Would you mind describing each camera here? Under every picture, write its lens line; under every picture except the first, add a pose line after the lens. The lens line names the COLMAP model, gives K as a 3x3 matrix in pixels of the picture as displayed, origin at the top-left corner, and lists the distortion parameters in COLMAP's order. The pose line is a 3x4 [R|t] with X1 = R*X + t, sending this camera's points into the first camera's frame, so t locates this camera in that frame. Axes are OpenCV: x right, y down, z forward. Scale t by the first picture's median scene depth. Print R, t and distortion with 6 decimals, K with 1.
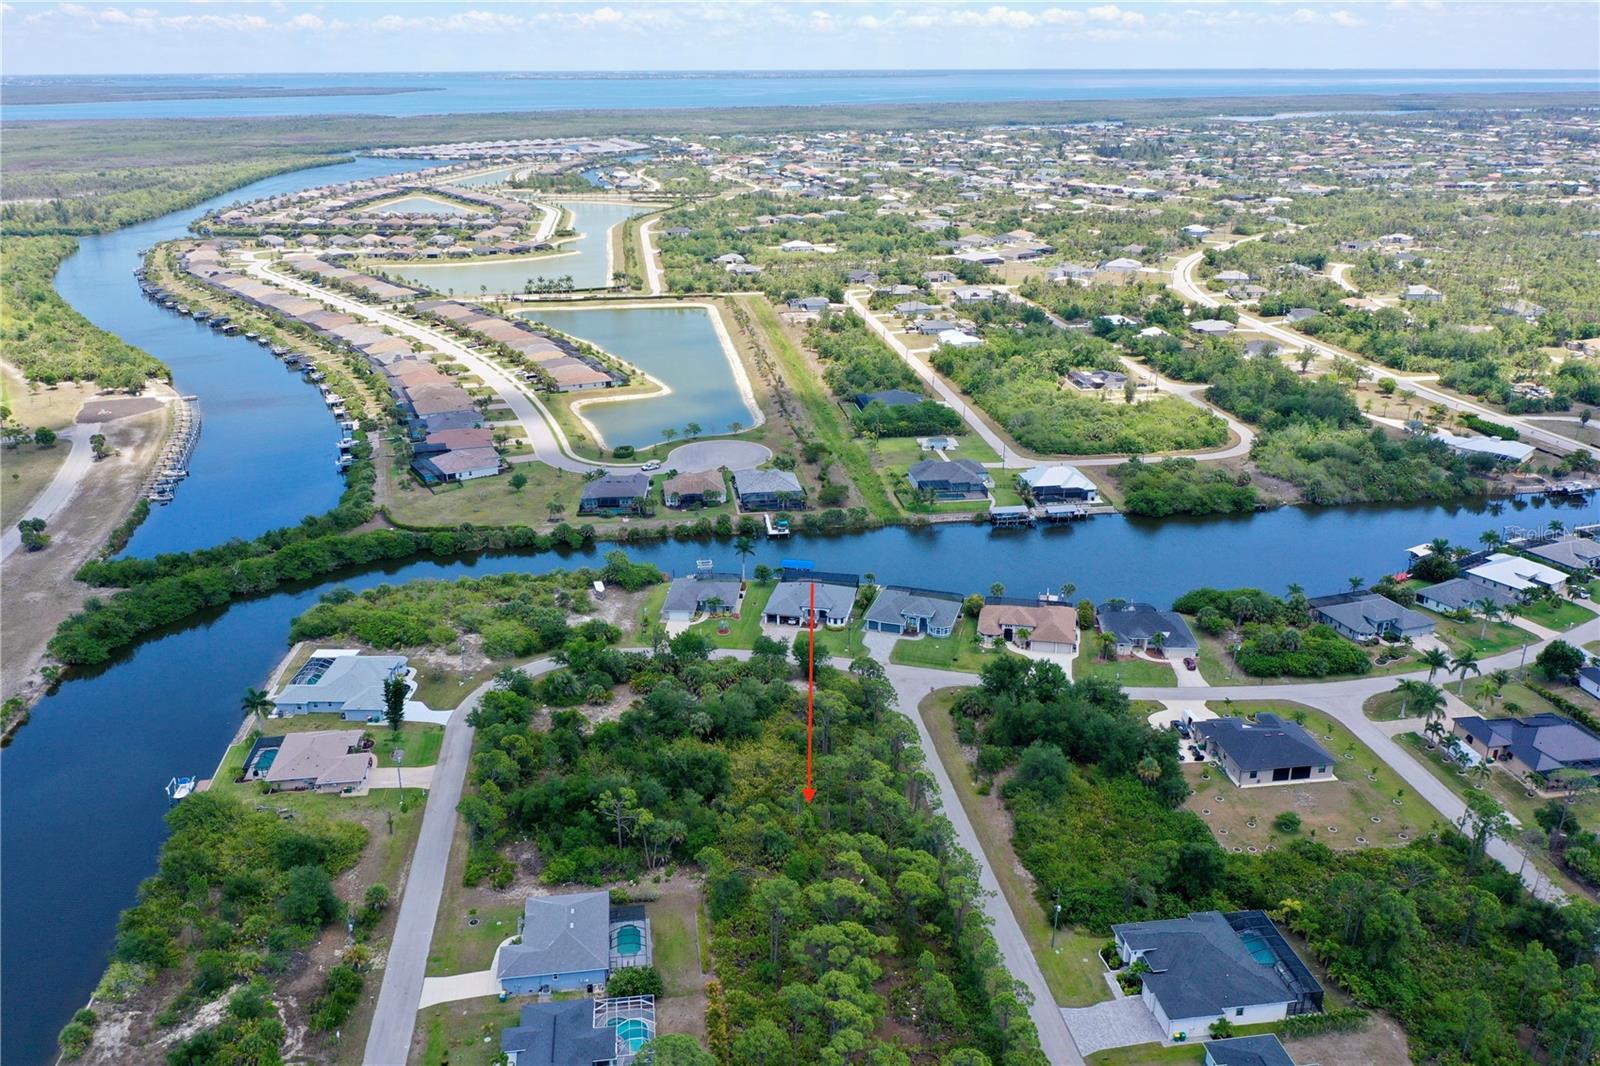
lens RADIAL K [[1263.2, 0, 802.1], [0, 1263.2, 528.7], [0, 0, 1]] dist [-0.003251, -0.000391]
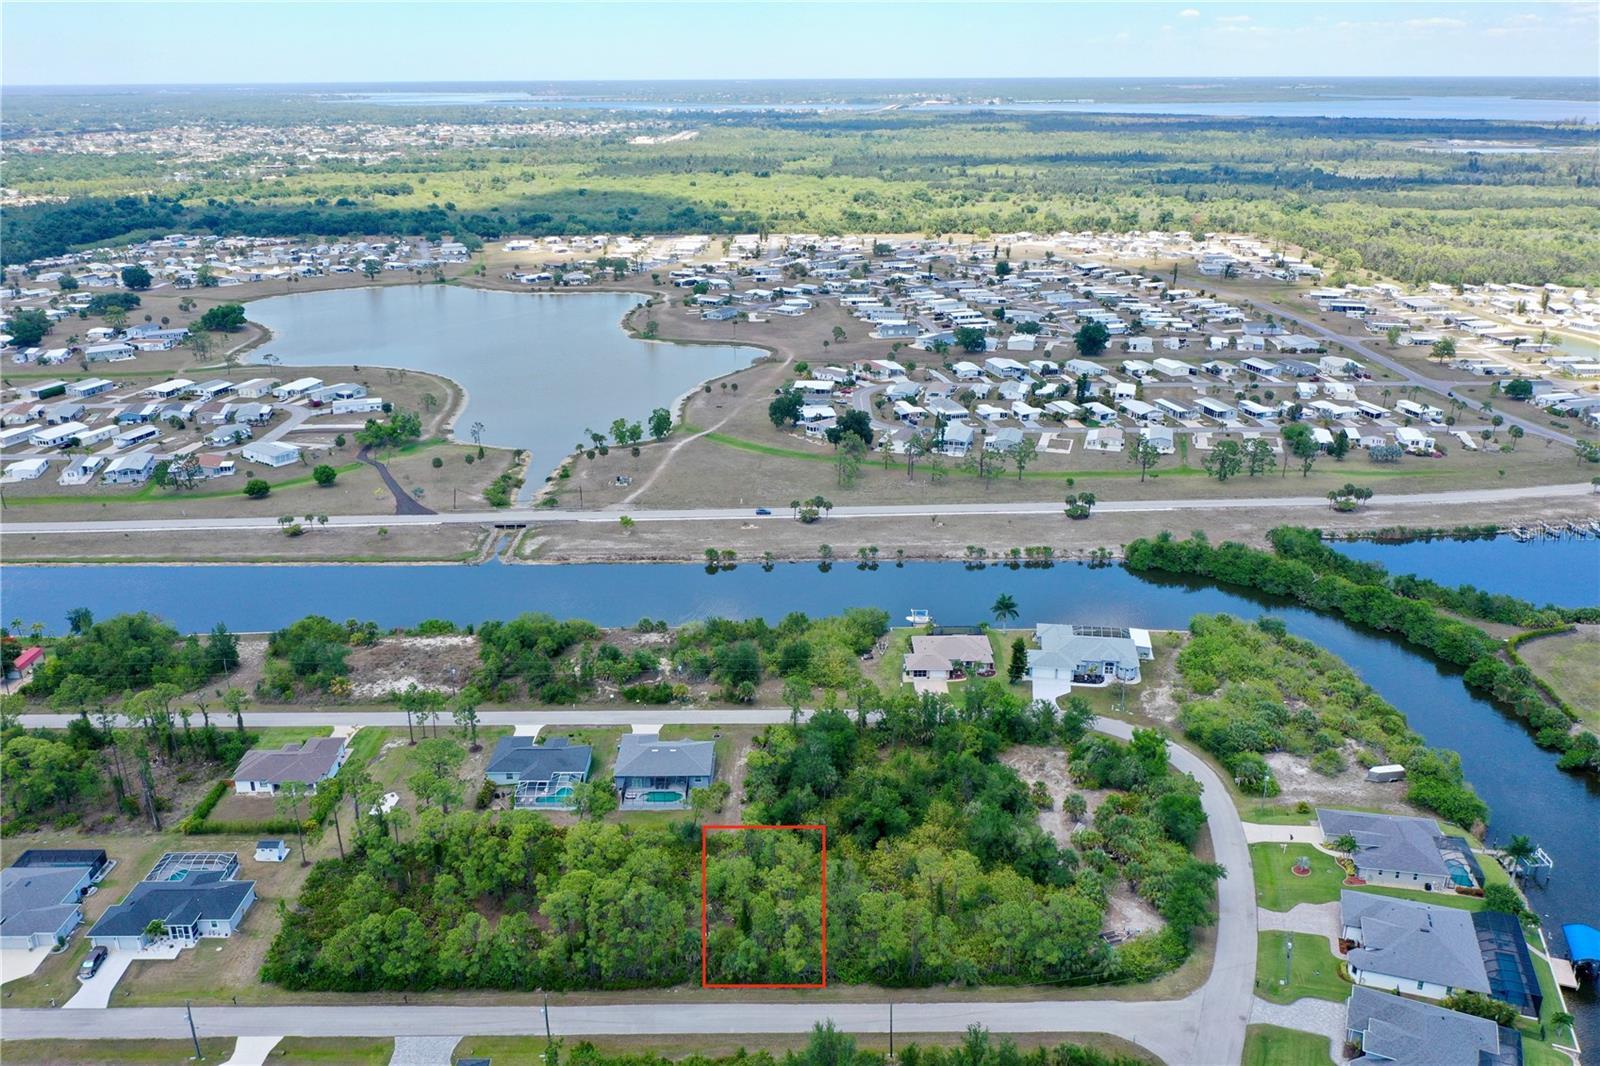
lens RADIAL K [[1261.8, 0, 800.0], [0, 1261.8, 533.0], [0, 0, 1]] dist [-0.005040, 0.003163]
pose [[-0.135882, 0.344829, -0.928778, 0.528720], [-0.337735, 0.865196, 0.370635, -0.232855], [0.931381, 0.364044, -0.001104, 0.613729]]
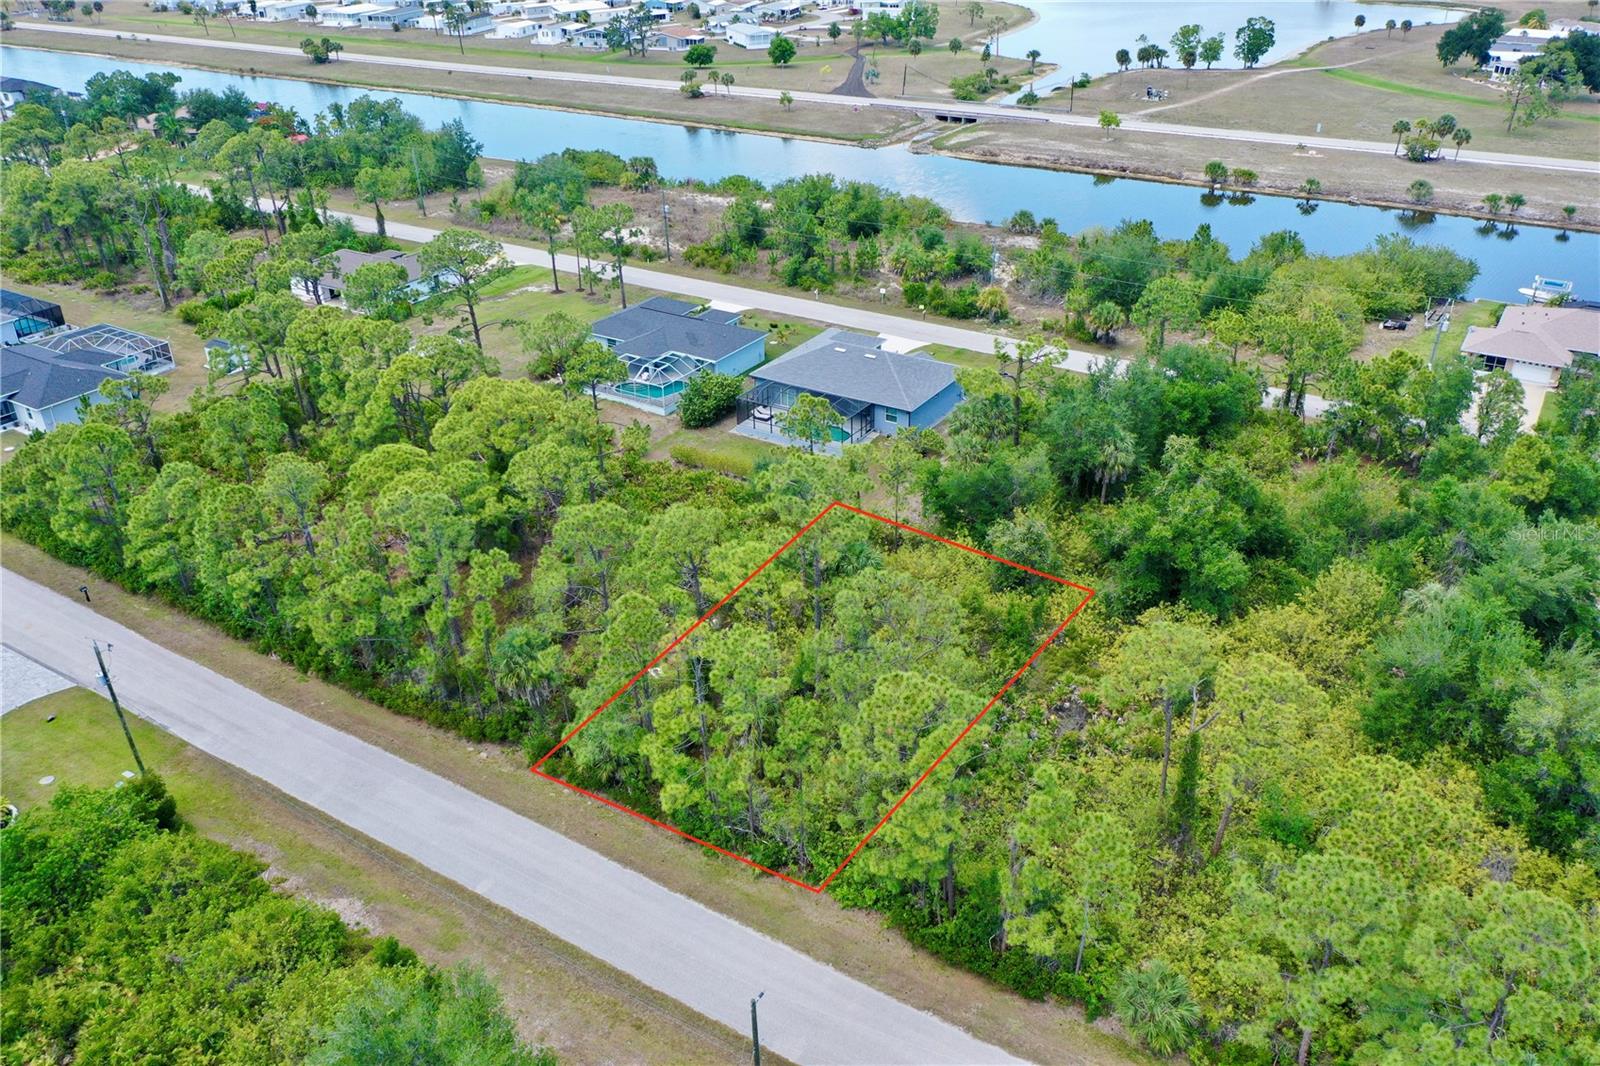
lens RADIAL K [[1262.1, 0, 800.0], [0, 1262.1, 533.0], [0, 0, 1]] dist [-0.002774, -0.013789]
pose [[-0.649889, 0.374258, -0.661495, 0.178898], [-0.248704, 0.717716, 0.650408, -0.025564], [0.718186, 0.587209, -0.373356, 0.748423]]
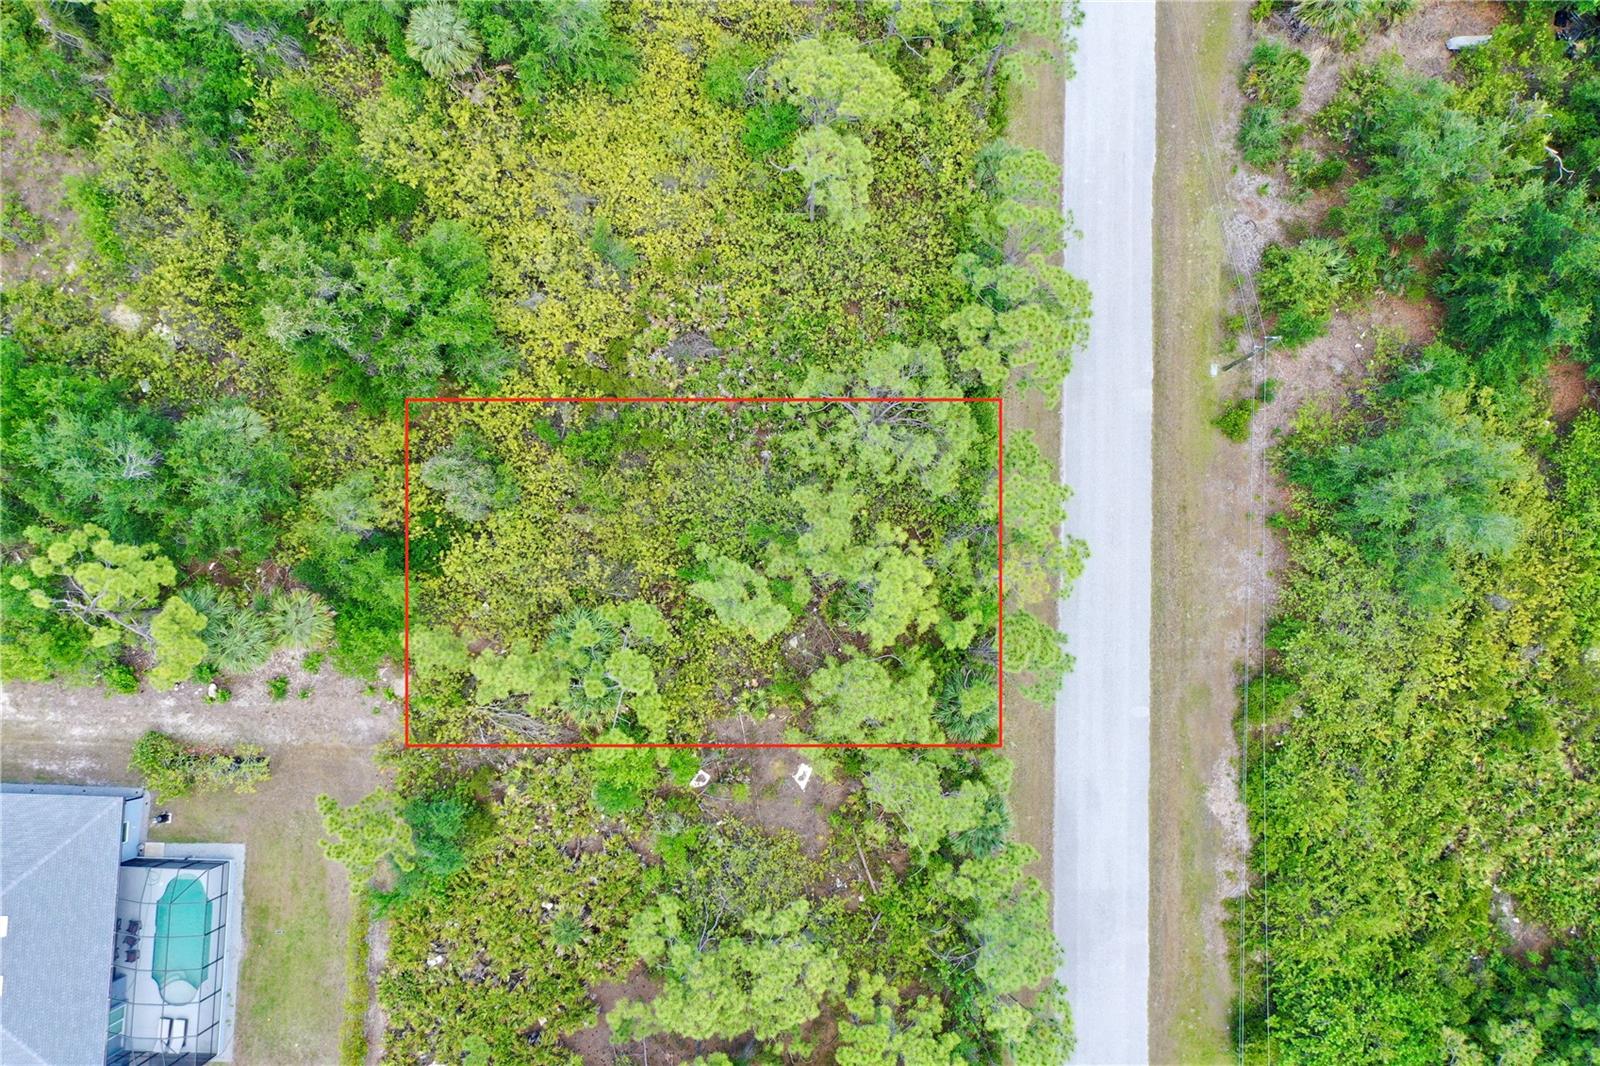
lens RADIAL K [[1261.8, 0, 800.0], [0, 1261.8, 533.0], [0, 0, 1]] dist [-0.005040, 0.003163]
pose [[0.985471, 0.167757, -0.026527, 0.028950], [-0.047392, 0.421592, 0.905546, -0.064508], [0.163095, -0.891133, 0.423417, 0.580356]]
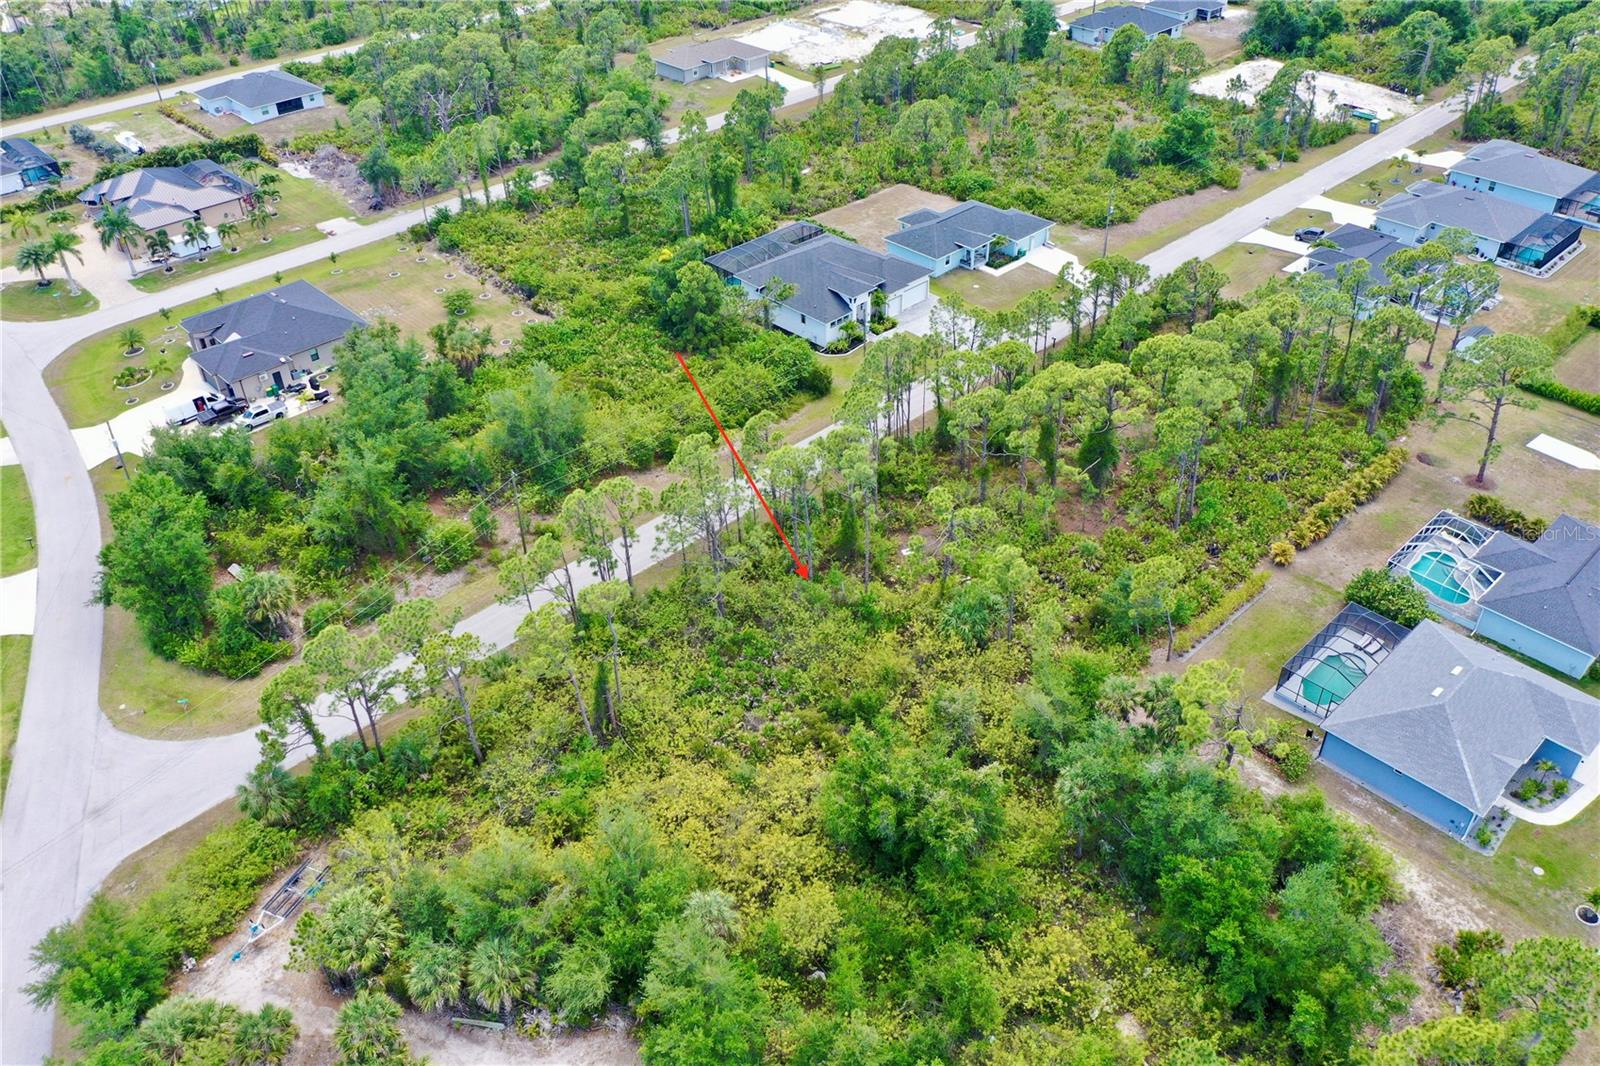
lens RADIAL K [[1261.8, 0, 800.0], [0, 1261.8, 533.0], [0, 0, 1]] dist [-0.005040, 0.003163]
pose [[-0.580205, -0.475285, 0.661412, -0.200352], [0.301612, 0.628961, 0.716546, -0.107560], [-0.756566, 0.615234, -0.221575, 0.748932]]
